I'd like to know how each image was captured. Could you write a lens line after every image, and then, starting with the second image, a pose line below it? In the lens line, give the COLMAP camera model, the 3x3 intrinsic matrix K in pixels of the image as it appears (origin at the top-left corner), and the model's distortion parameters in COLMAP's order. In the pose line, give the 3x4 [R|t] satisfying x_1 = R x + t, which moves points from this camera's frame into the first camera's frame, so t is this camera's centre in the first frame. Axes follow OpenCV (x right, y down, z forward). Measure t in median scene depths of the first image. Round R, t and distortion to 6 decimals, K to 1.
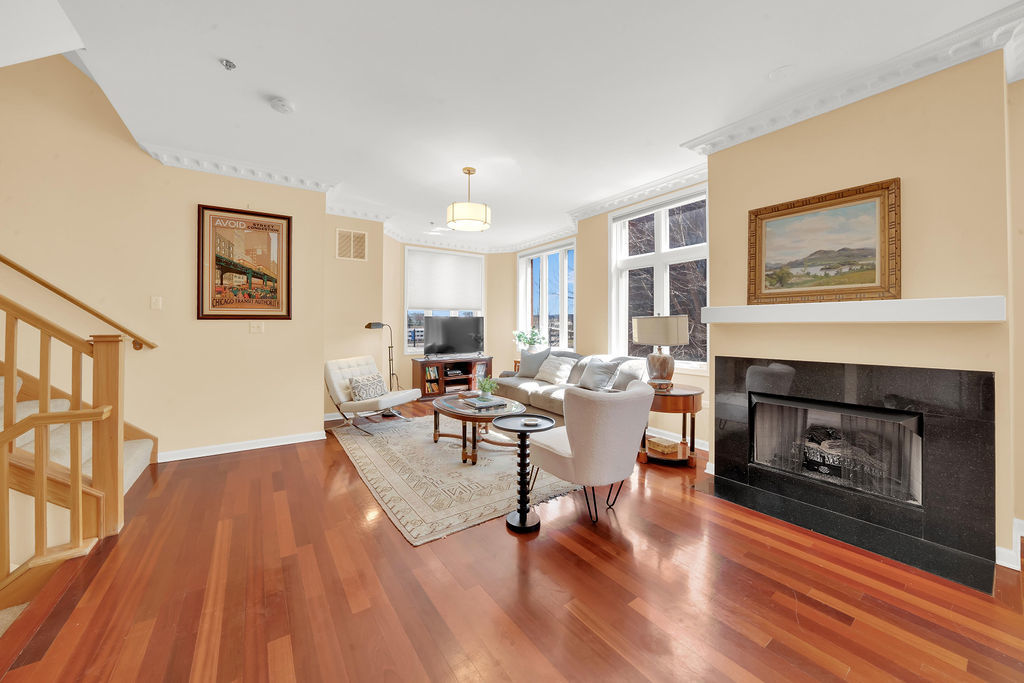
lens RADIAL K [[378.0, 0, 511.2], [0, 378.0, 321.5], [0, 0, 1]] dist [0.000359, 0.000045]
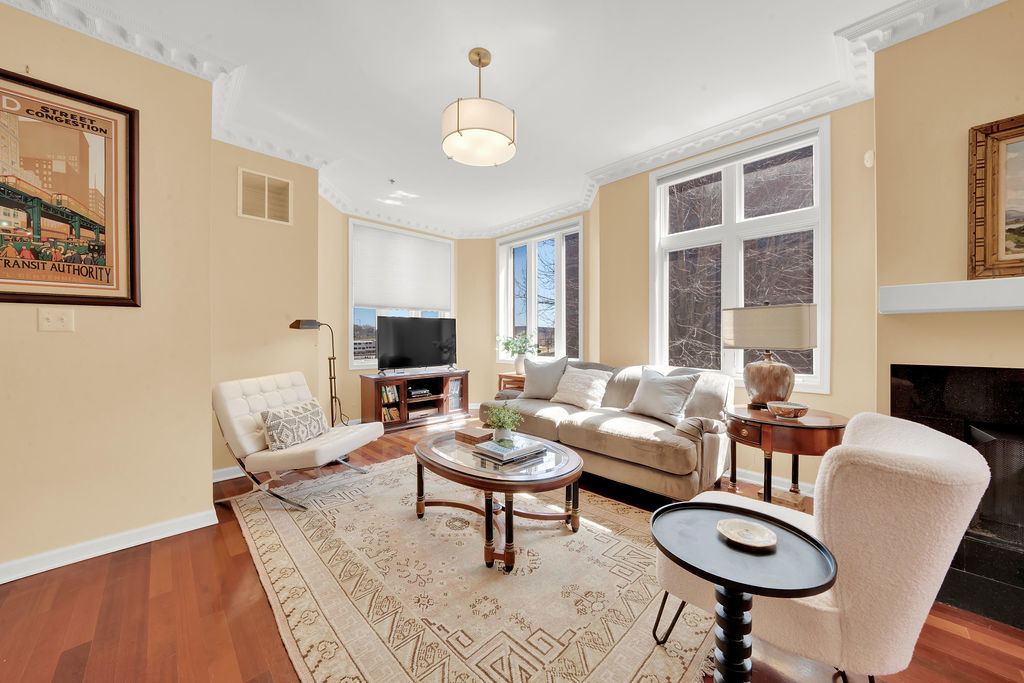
lens RADIAL K [[365.2, 0, 512.0], [0, 365.2, 341.5], [0, 0, 1]] dist [-0.024394, 0.000139]
pose [[0.984127, -0.003679, 0.177427, -0.136294], [0.000271, 0.999815, 0.019226, 0.029046], [-0.177465, -0.018872, 0.983946, 0.362450]]
